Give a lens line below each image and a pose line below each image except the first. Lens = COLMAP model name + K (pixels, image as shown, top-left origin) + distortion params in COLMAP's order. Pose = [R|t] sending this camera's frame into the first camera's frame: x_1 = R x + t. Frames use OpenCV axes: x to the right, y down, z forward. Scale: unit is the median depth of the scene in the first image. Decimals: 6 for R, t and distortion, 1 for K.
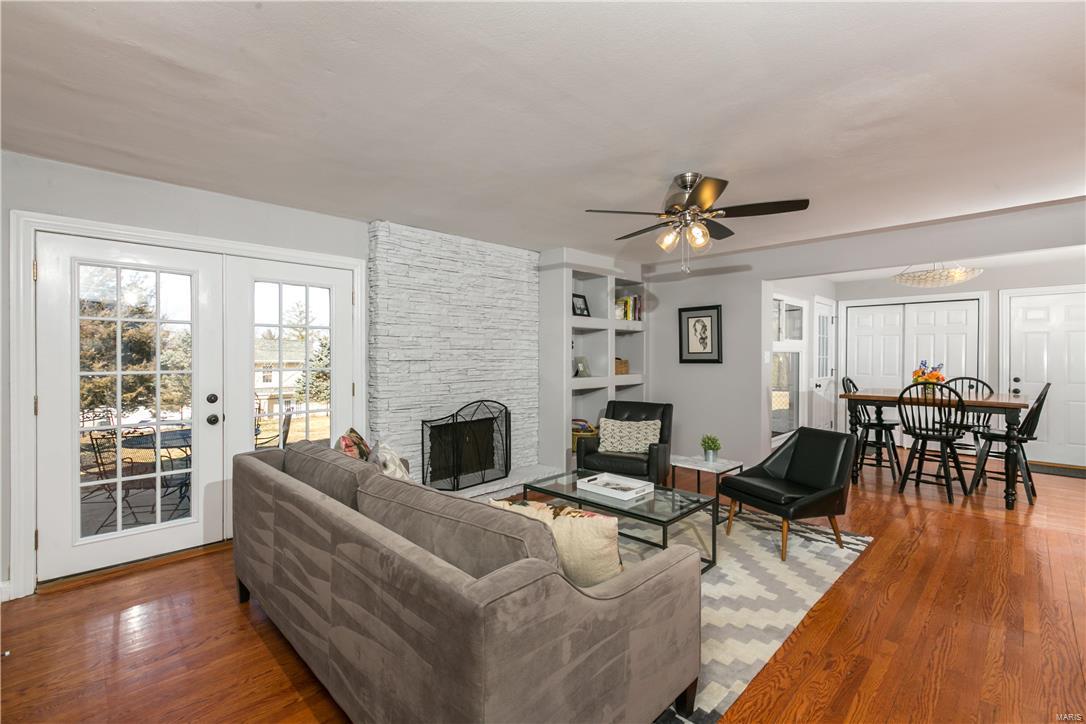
lens RADIAL K [[481.0, 0, 545.5], [0, 481.0, 358.1], [0, 0, 1]] dist [-0.000295, -0.000056]
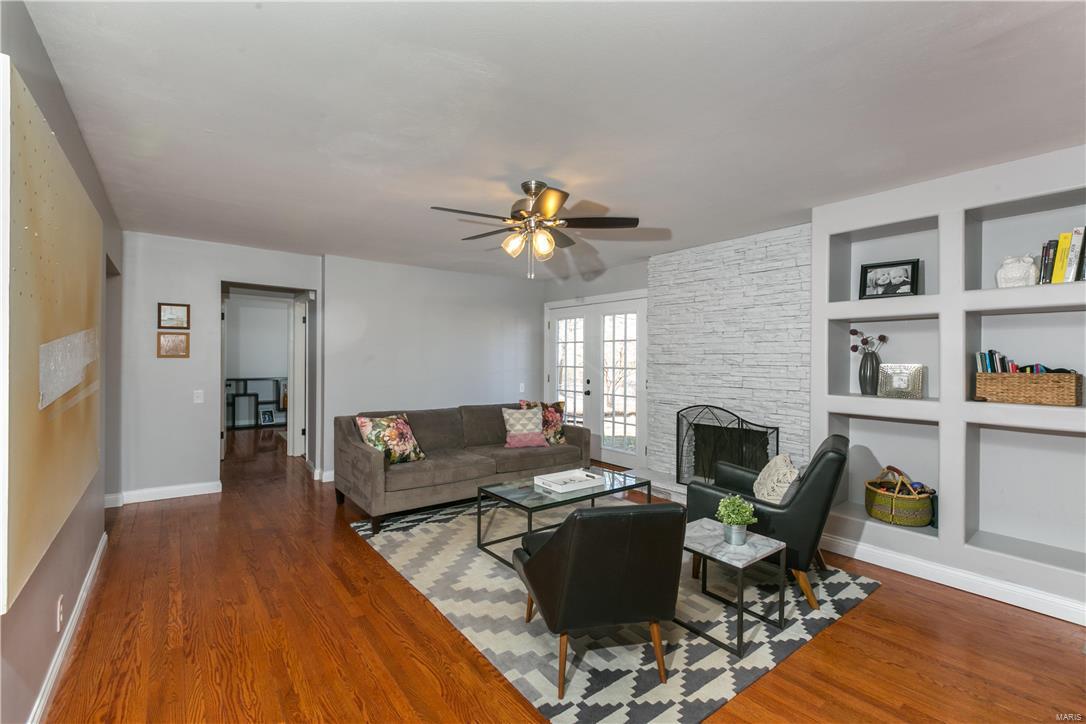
lens RADIAL K [[481.0, 0, 545.5], [0, 481.0, 358.1], [0, 0, 1]] dist [-0.000295, -0.000056]
pose [[-0.125008, -0.001498, -0.992155, 1.212206], [-0.013580, 0.999908, 0.000201, -0.007229], [0.992063, 0.013498, -0.125017, 1.068989]]
